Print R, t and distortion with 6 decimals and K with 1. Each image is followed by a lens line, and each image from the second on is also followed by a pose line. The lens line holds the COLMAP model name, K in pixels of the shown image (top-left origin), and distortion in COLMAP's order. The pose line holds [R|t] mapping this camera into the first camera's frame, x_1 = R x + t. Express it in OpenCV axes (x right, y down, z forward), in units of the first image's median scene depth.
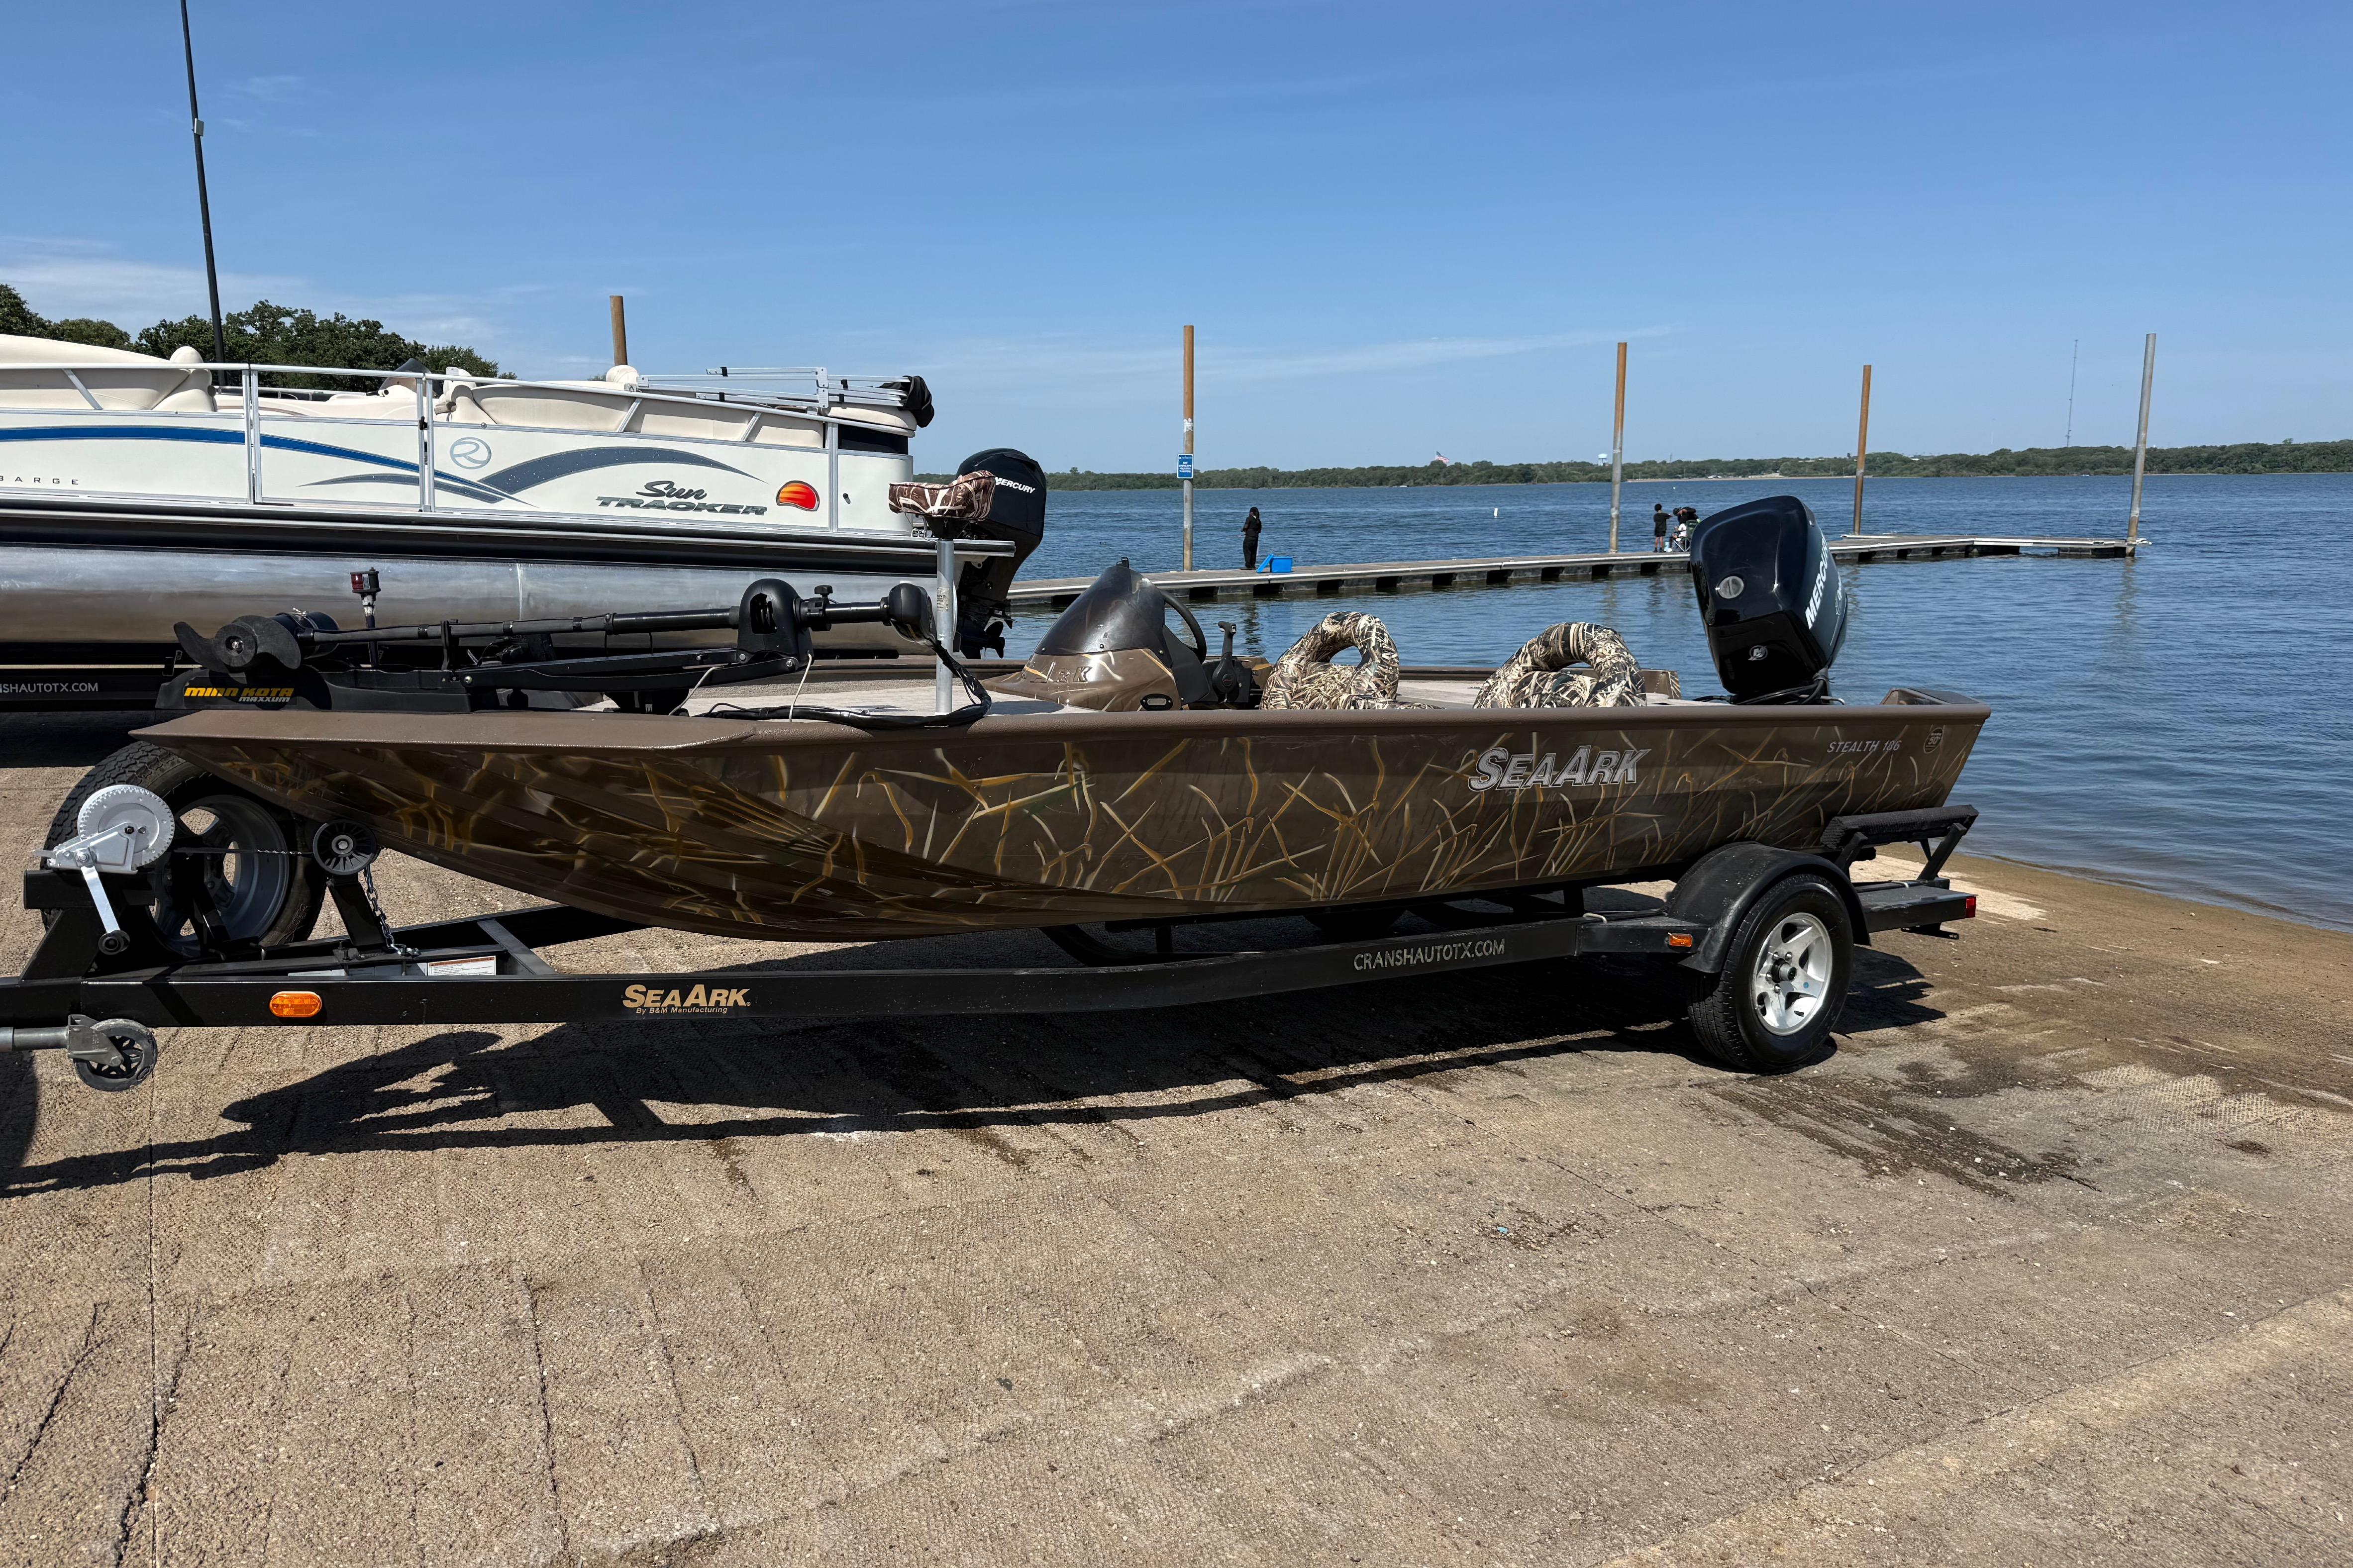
lens RADIAL K [[1620.1, 0, 1166.2], [0, 1620.1, 790.8], [0, 0, 1]] dist [0.150751, -0.252029]
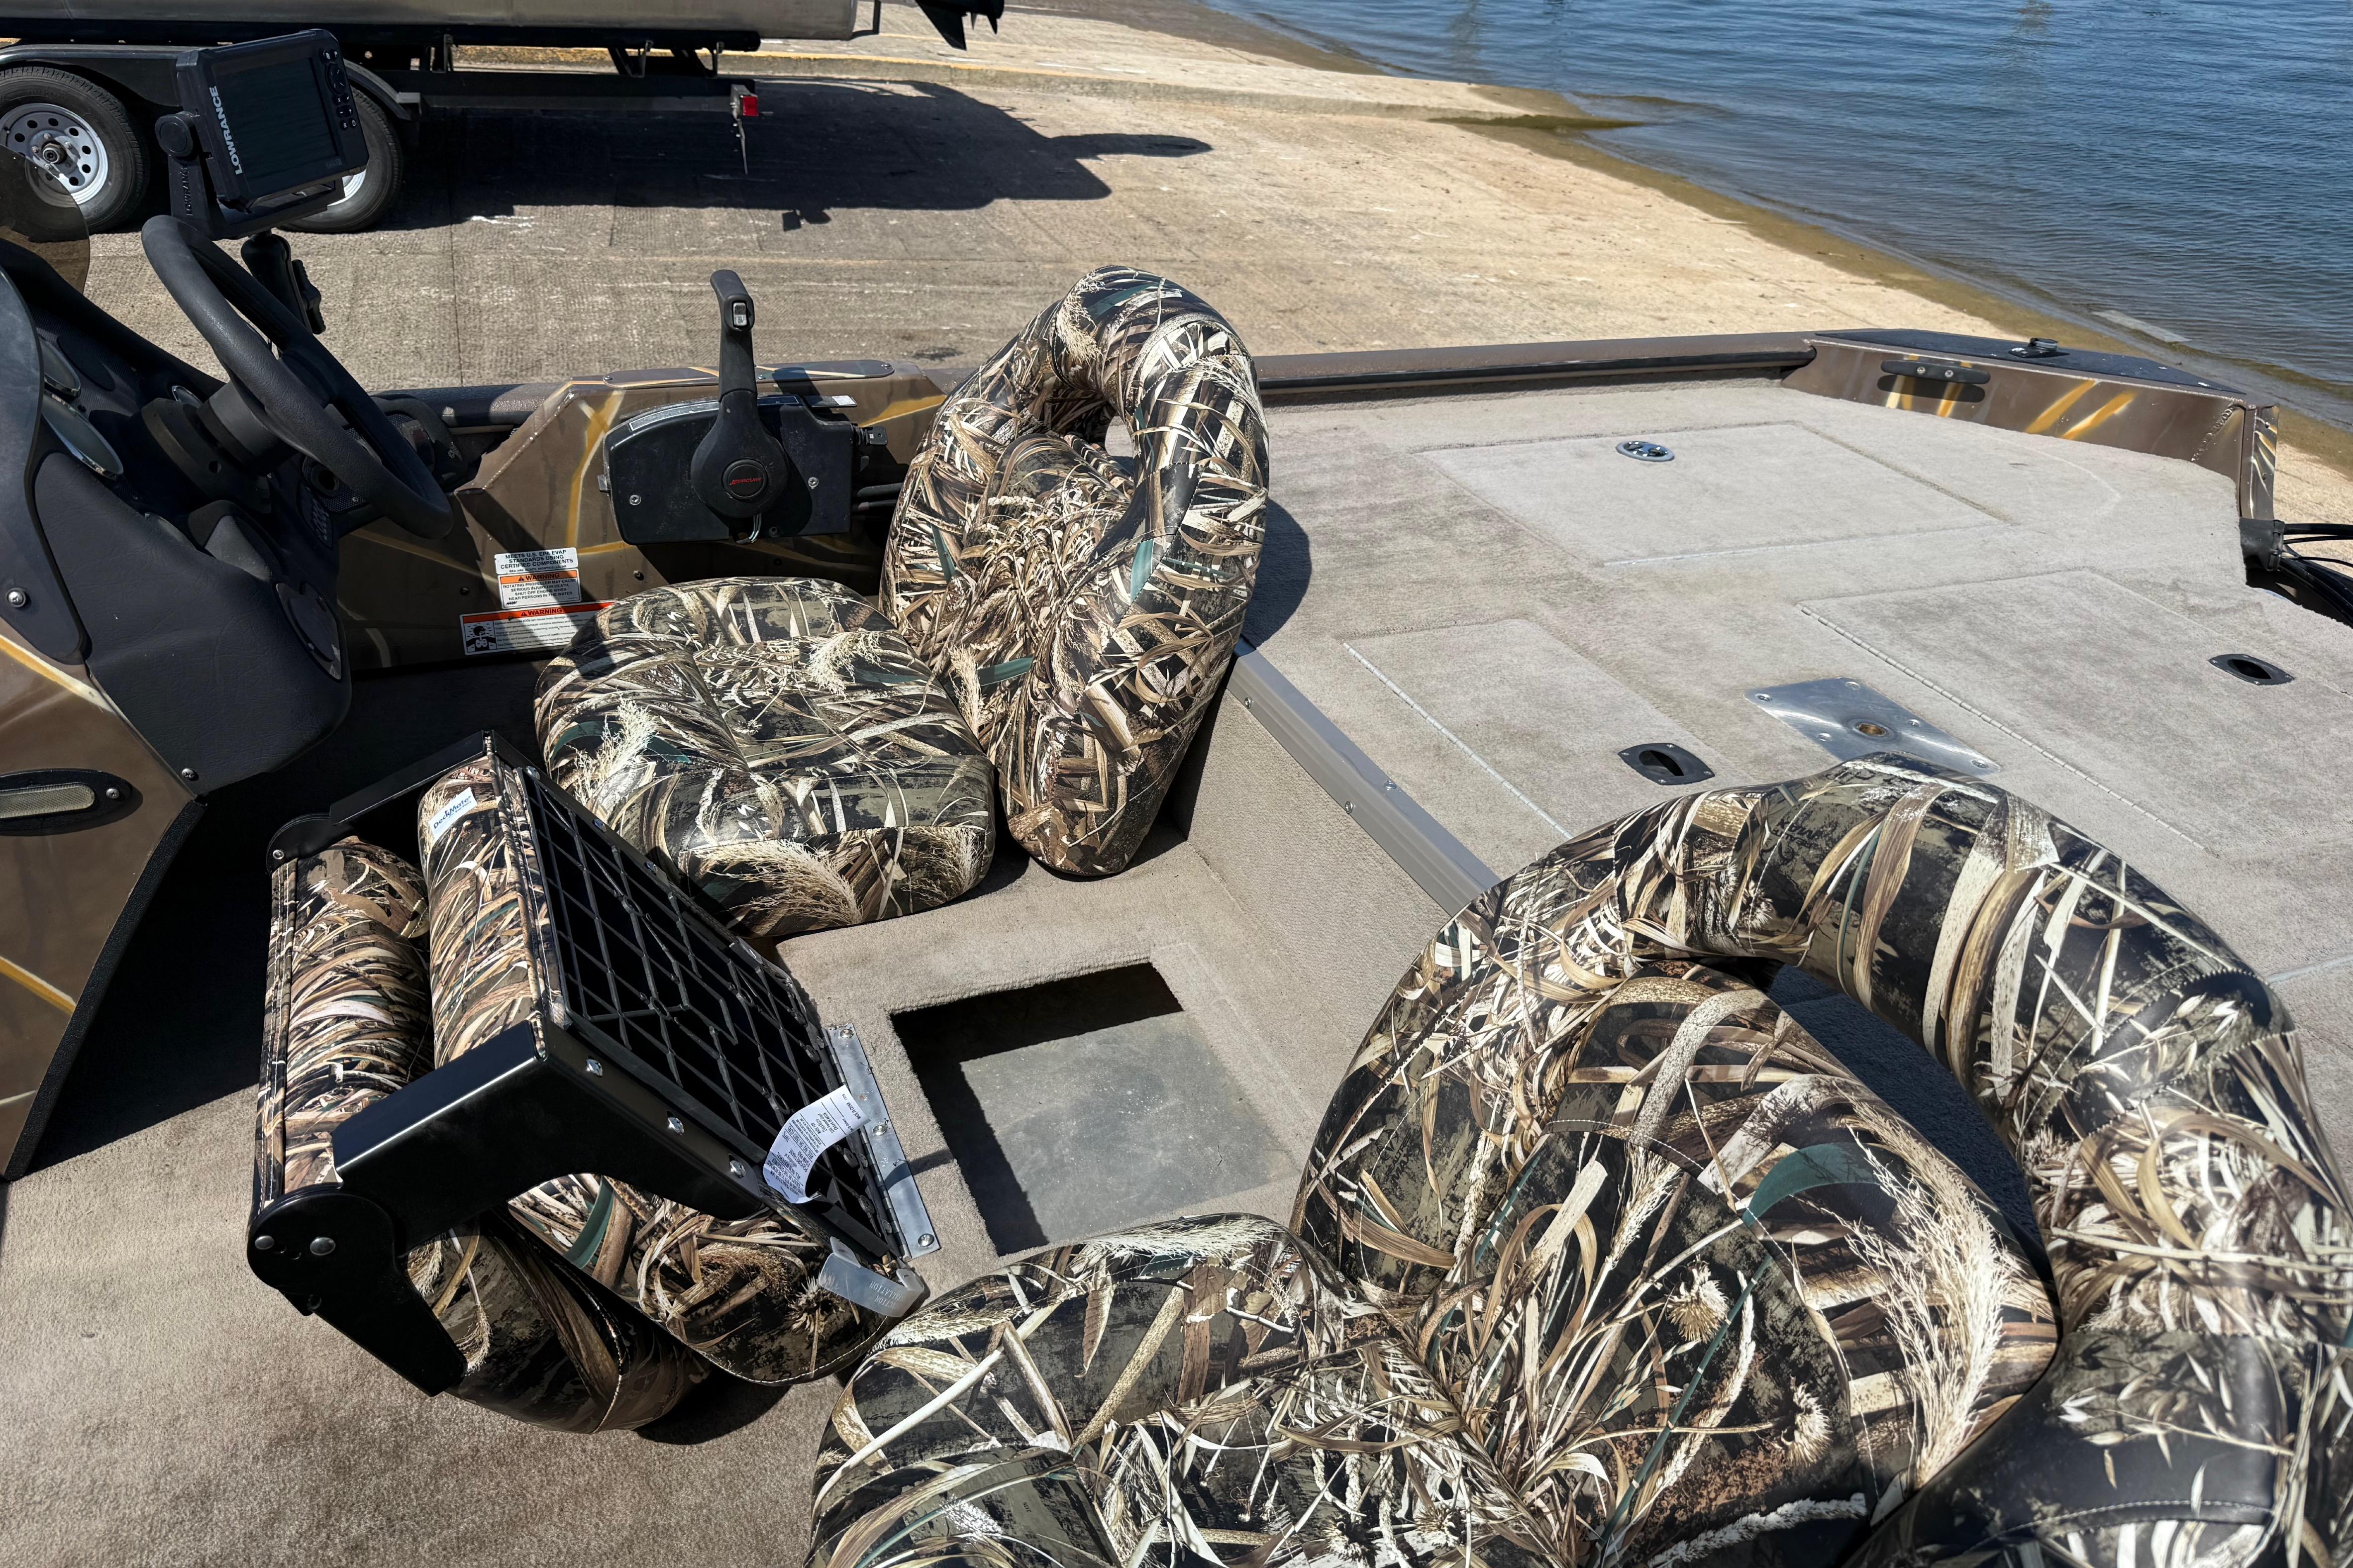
lens RADIAL K [[1652.3, 0, 1121.7], [0, 1652.3, 765.8], [0, 0, 1]] dist [0.095160, -0.145014]
pose [[0.980155, 0.118663, -0.158793, 0.199001], [-0.051183, 0.925373, 0.375586, -0.170679], [0.191511, -0.360005, 0.913083, 0.867592]]
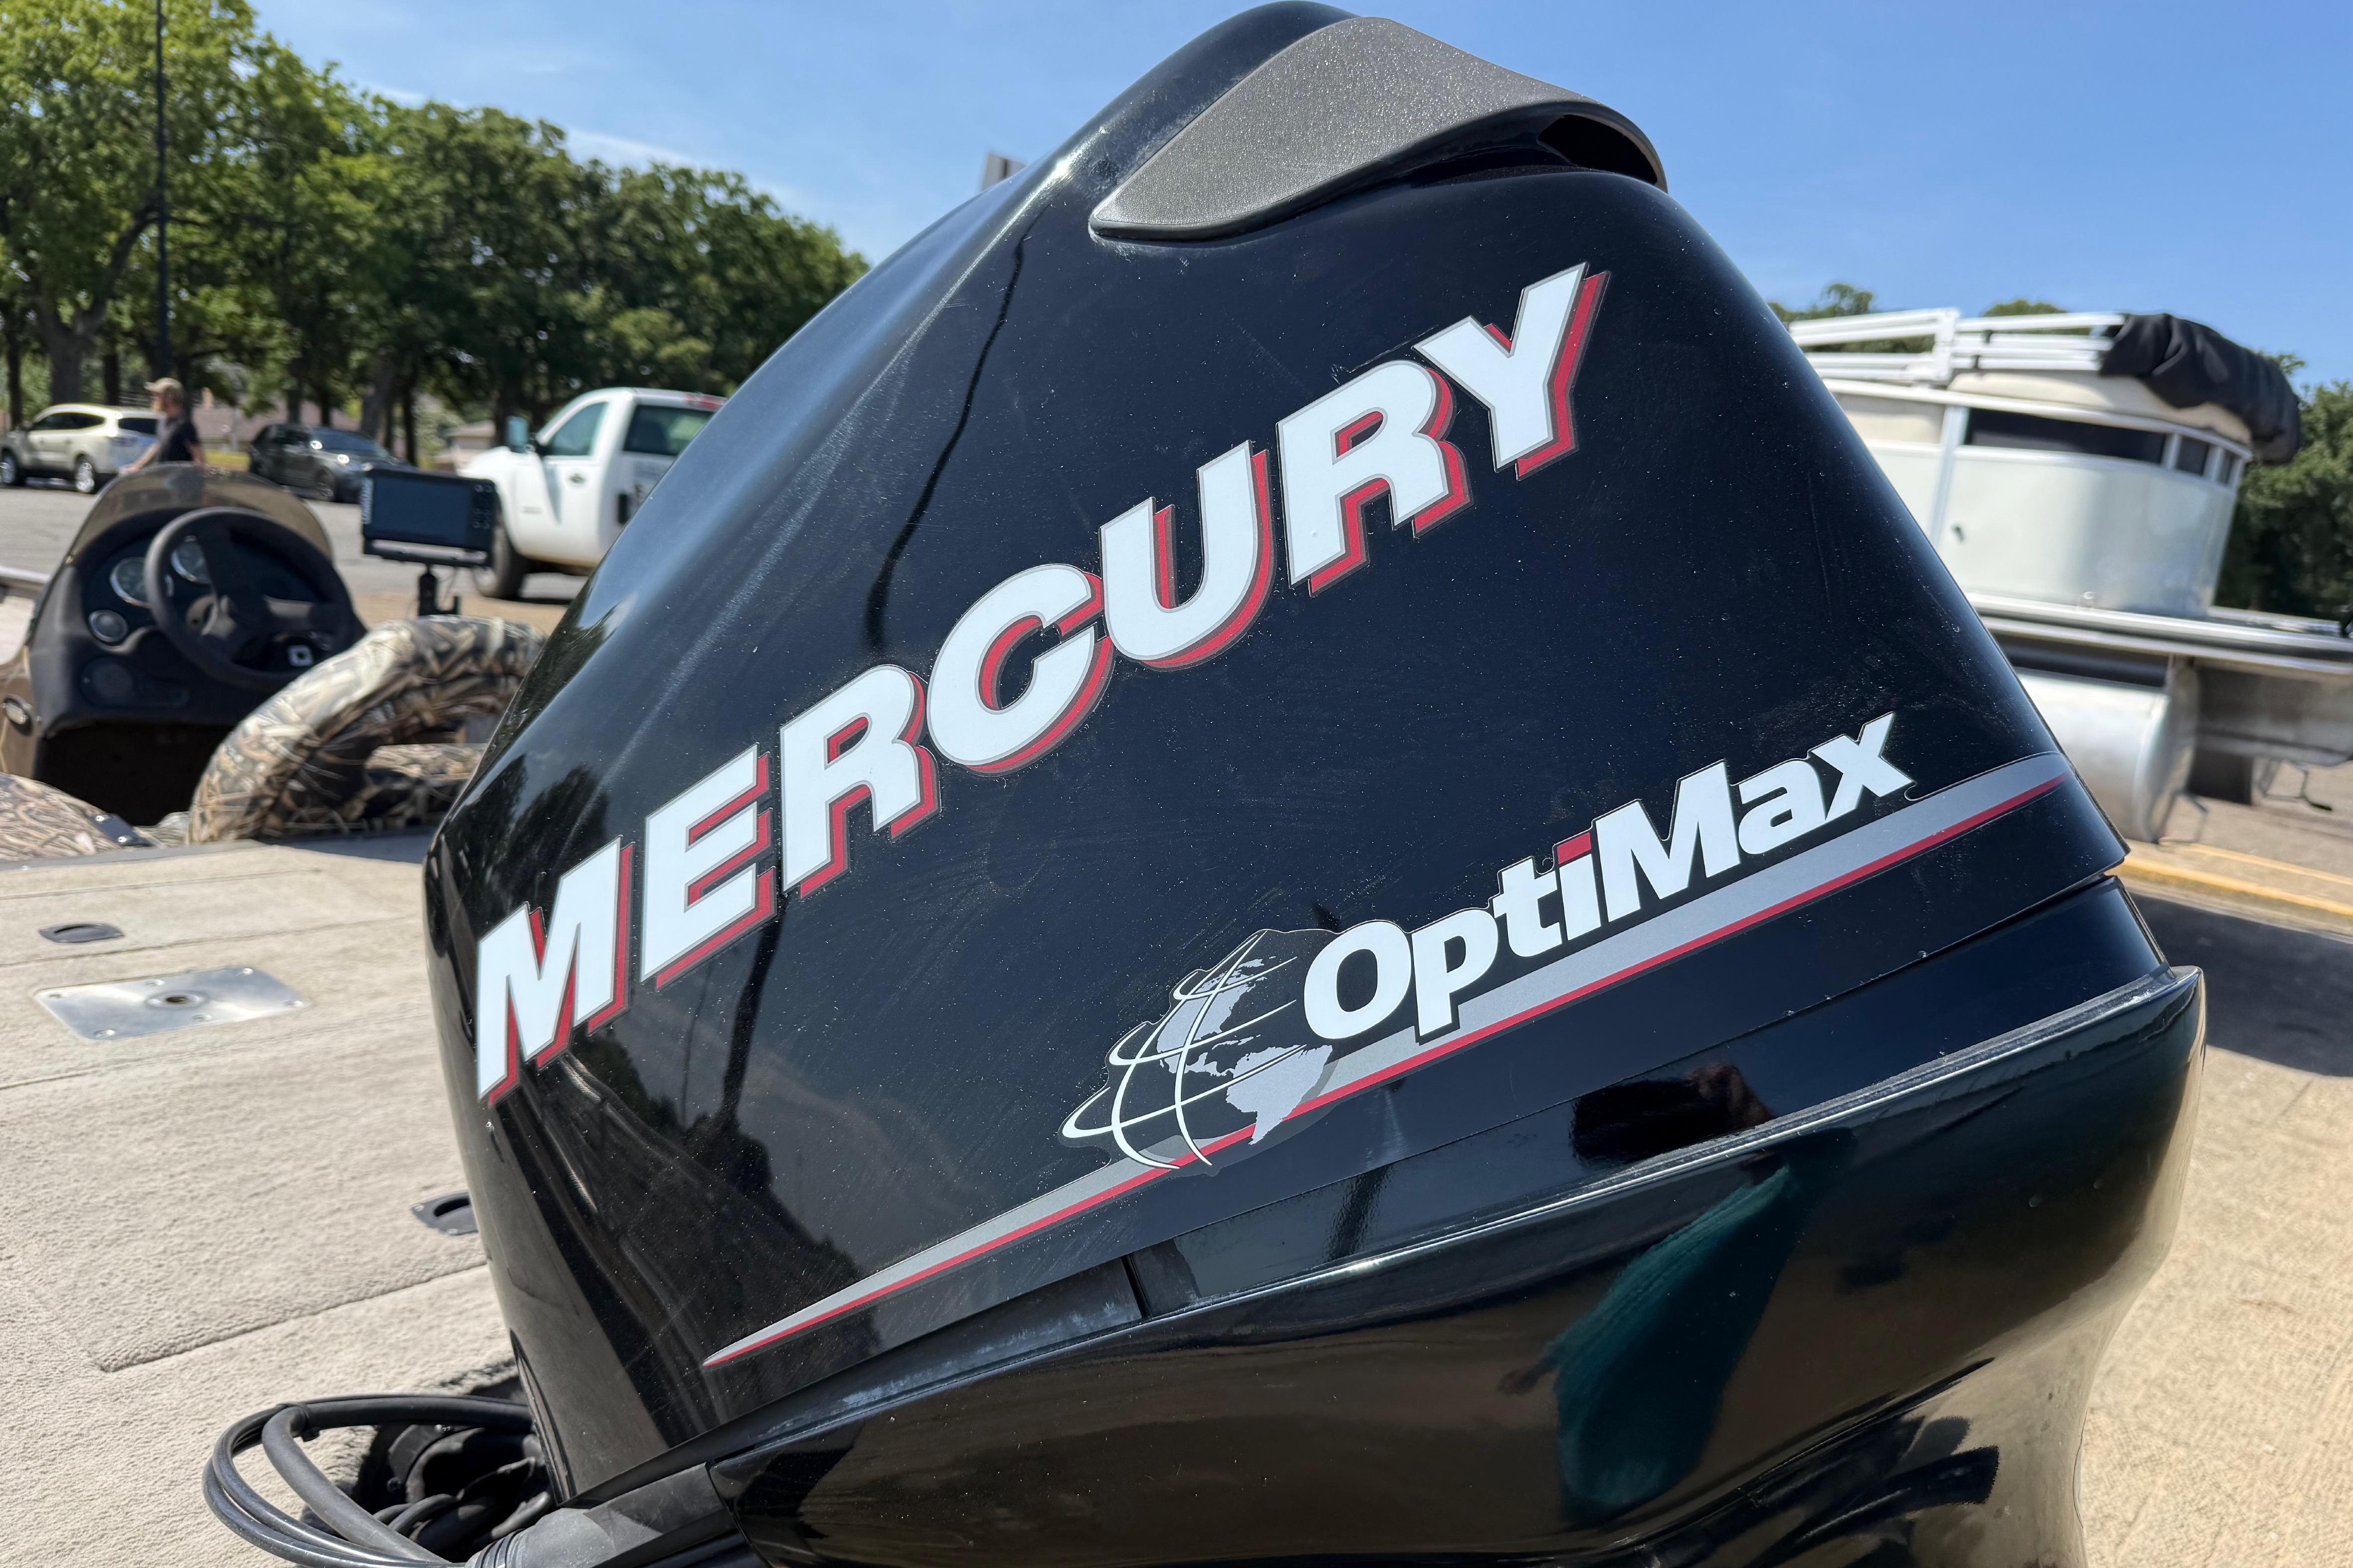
lens RADIAL K [[1687.9, 0, 1180.6], [0, 1687.9, 796.9], [0, 0, 1]] dist [-0.004223, -0.010181]
pose [[0.284800, 0.161636, -0.944861, 0.643075], [-0.236290, 0.967104, 0.094219, -0.176938], [0.929008, 0.196428, 0.313624, 1.262386]]
